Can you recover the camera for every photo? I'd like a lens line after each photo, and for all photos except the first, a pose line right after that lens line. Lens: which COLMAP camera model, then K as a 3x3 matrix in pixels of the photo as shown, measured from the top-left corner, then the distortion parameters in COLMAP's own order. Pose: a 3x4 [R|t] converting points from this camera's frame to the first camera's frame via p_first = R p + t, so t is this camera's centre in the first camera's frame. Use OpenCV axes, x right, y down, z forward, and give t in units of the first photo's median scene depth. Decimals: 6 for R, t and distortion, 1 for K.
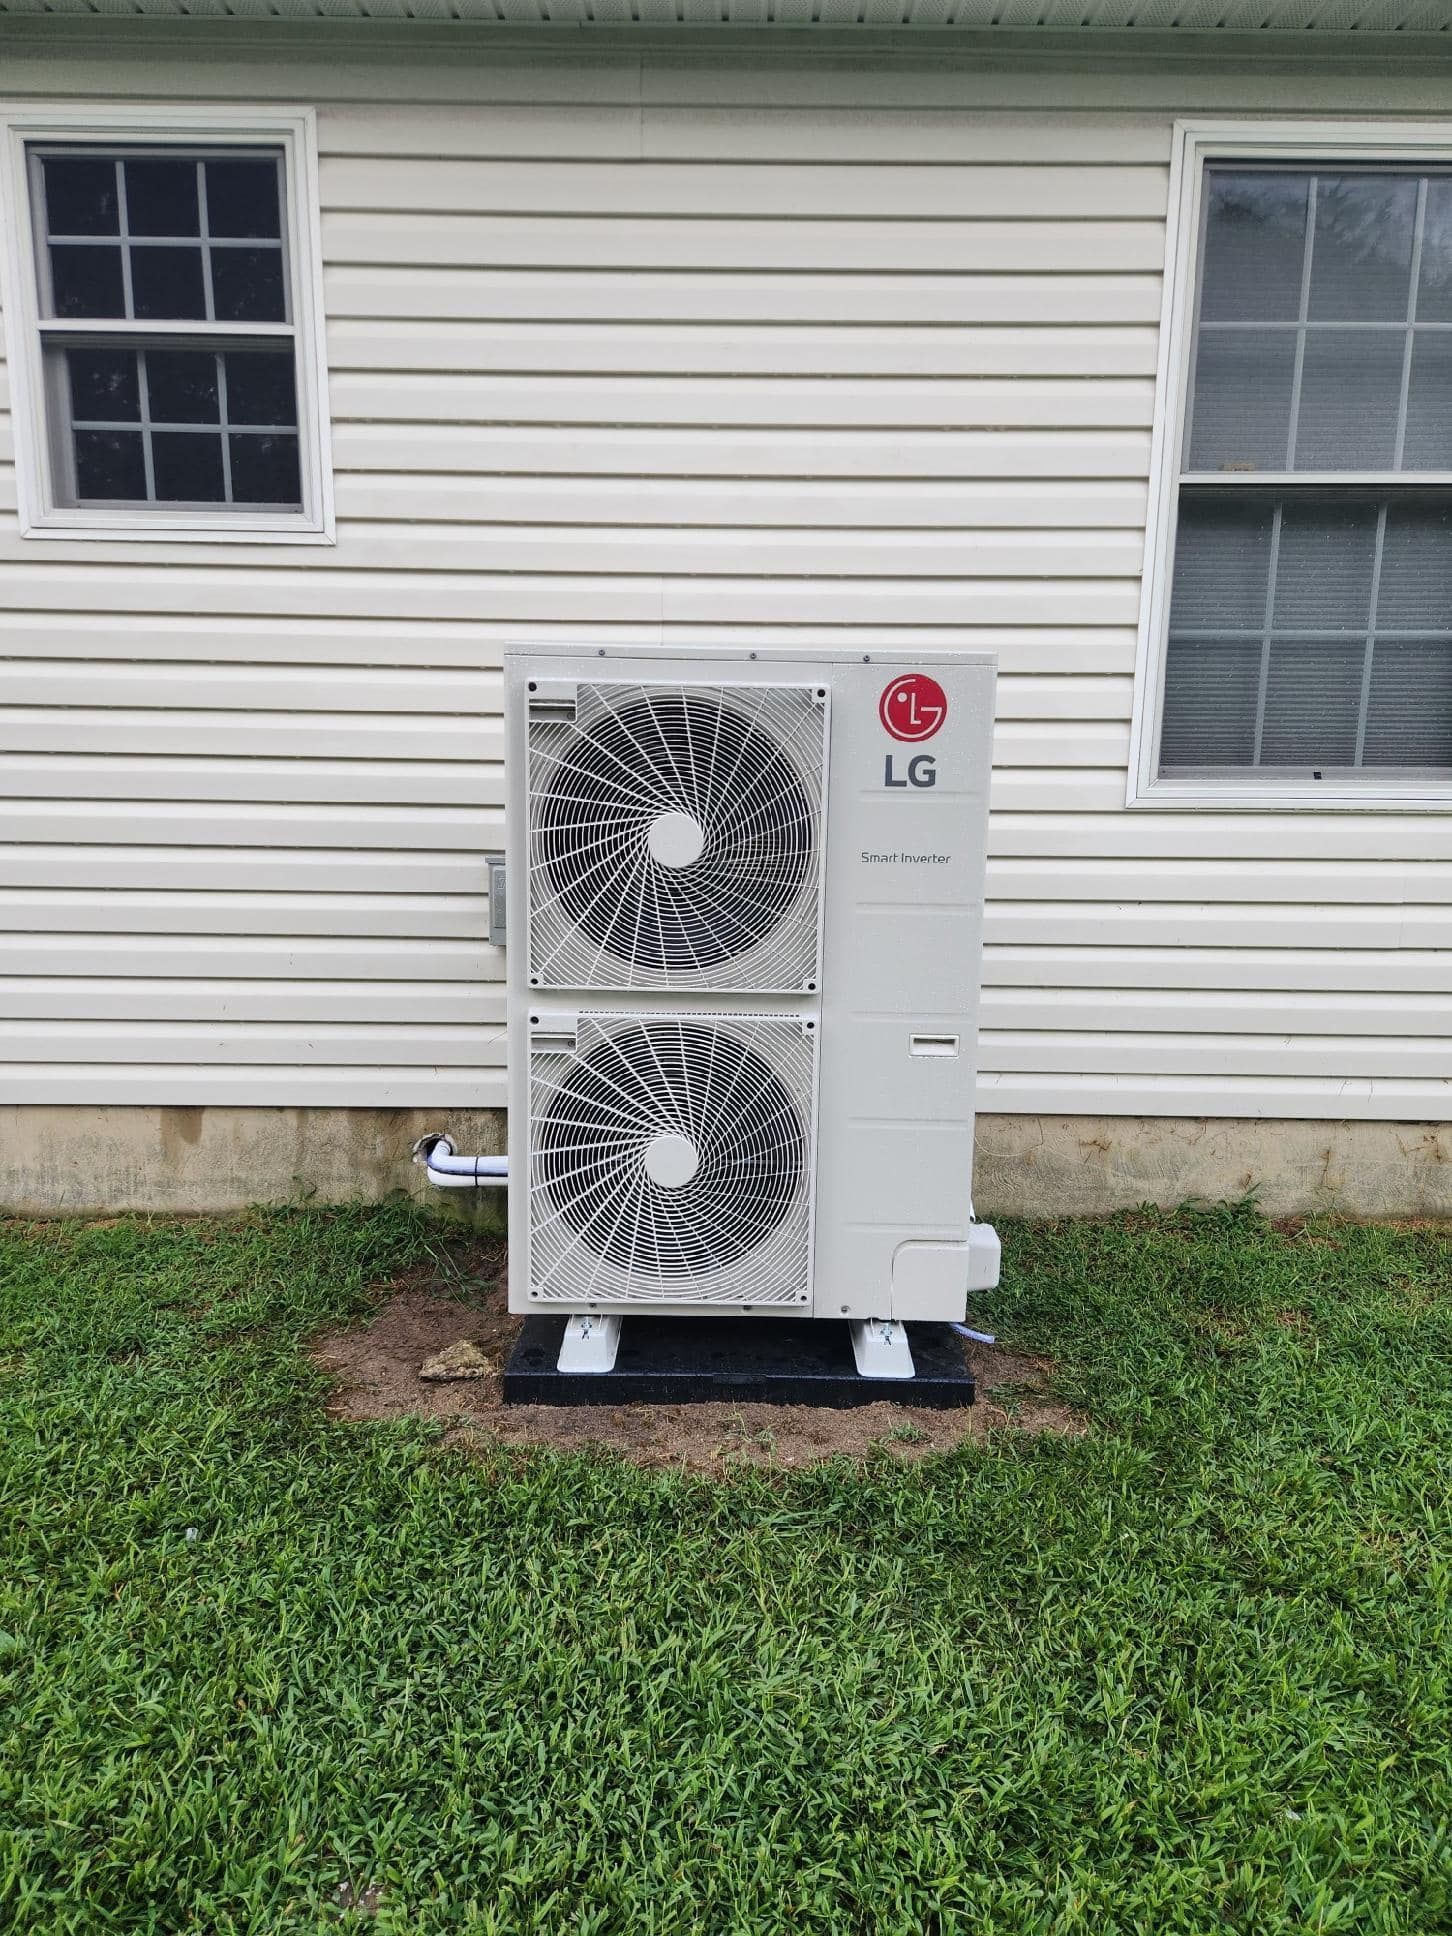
lens RADIAL K [[1298.6, 0, 731.2], [0, 1298.6, 975.1], [0, 0, 1]] dist [0.028802, -0.011877]
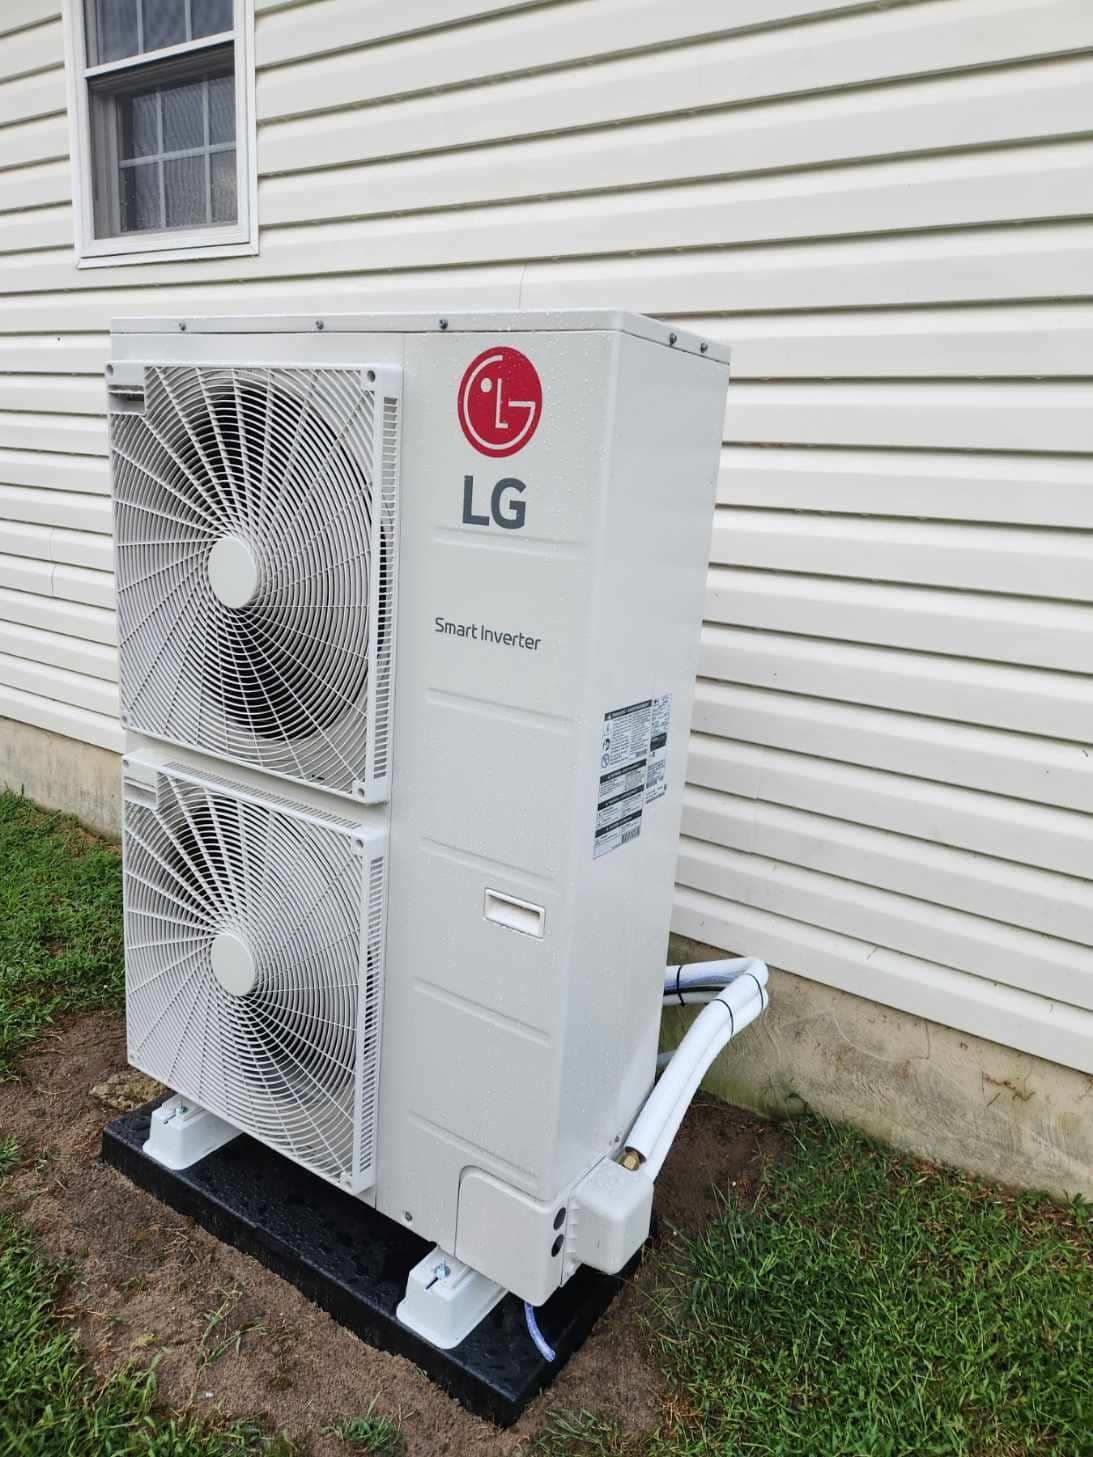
lens RADIAL K [[977.3, 0, 543.9], [0, 977.3, 724.5], [0, 0, 1]] dist [0.028802, -0.011877]
pose [[0.837947, 0.175684, -0.516701, 0.424625], [-0.150862, 0.984443, 0.090065, -0.093582], [0.524486, 0.002481, 0.851416, 0.586328]]
